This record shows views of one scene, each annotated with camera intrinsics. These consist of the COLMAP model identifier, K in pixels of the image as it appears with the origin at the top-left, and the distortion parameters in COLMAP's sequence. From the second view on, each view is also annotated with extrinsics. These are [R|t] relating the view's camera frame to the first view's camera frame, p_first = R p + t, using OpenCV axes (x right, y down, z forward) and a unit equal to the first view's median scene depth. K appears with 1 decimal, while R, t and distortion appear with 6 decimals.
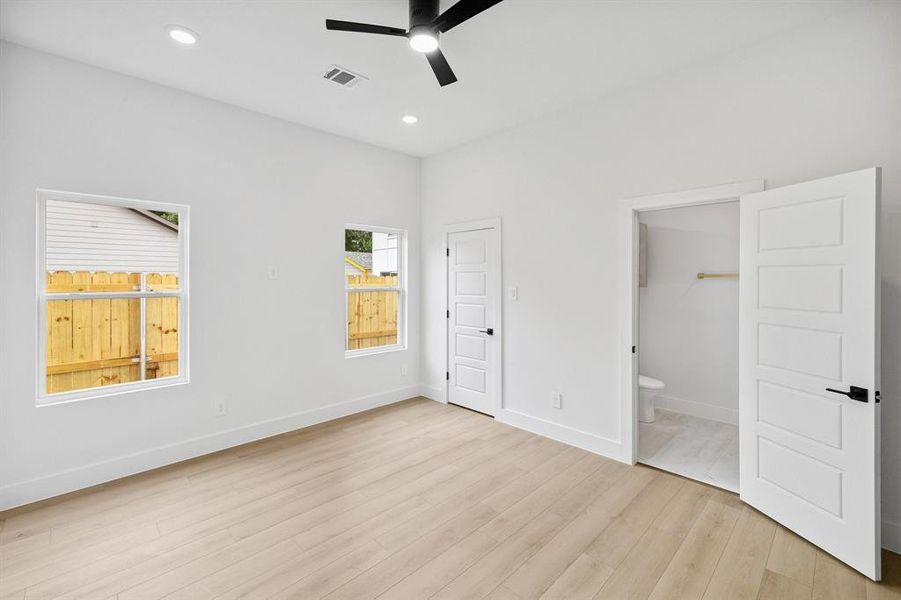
lens RADIAL K [[390.1, 0, 450.5], [0, 390.1, 300.0], [0, 0, 1]] dist [-0.000337, -0.000017]
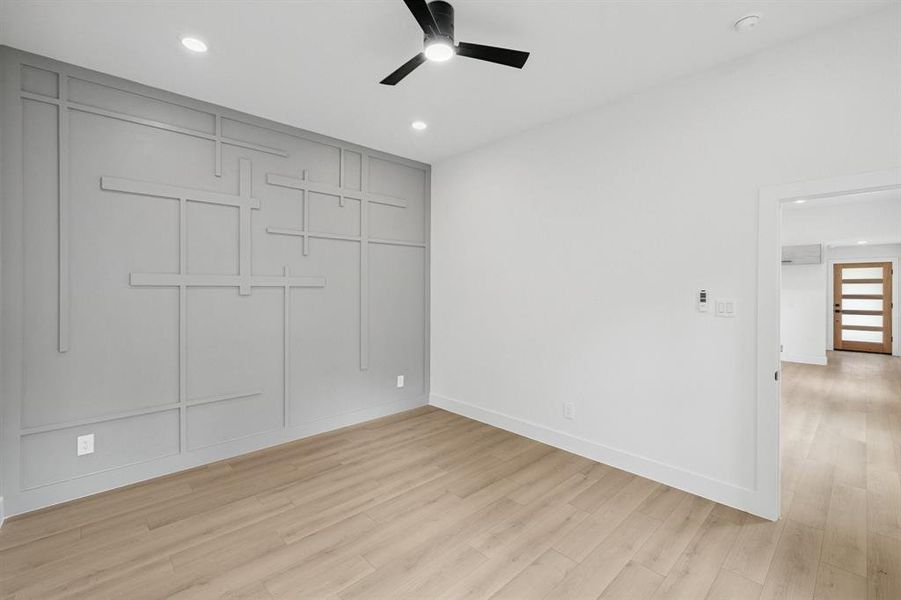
lens RADIAL K [[386.0, 0, 451.9], [0, 386.0, 287.8], [0, 0, 1]] dist [-0.000377, 0.000154]
pose [[-0.999802, -0.001096, 0.019856, -0.113391], [-0.000085, 0.998707, 0.050844, -0.092146], [-0.019886, 0.050832, -0.998509, 1.762752]]
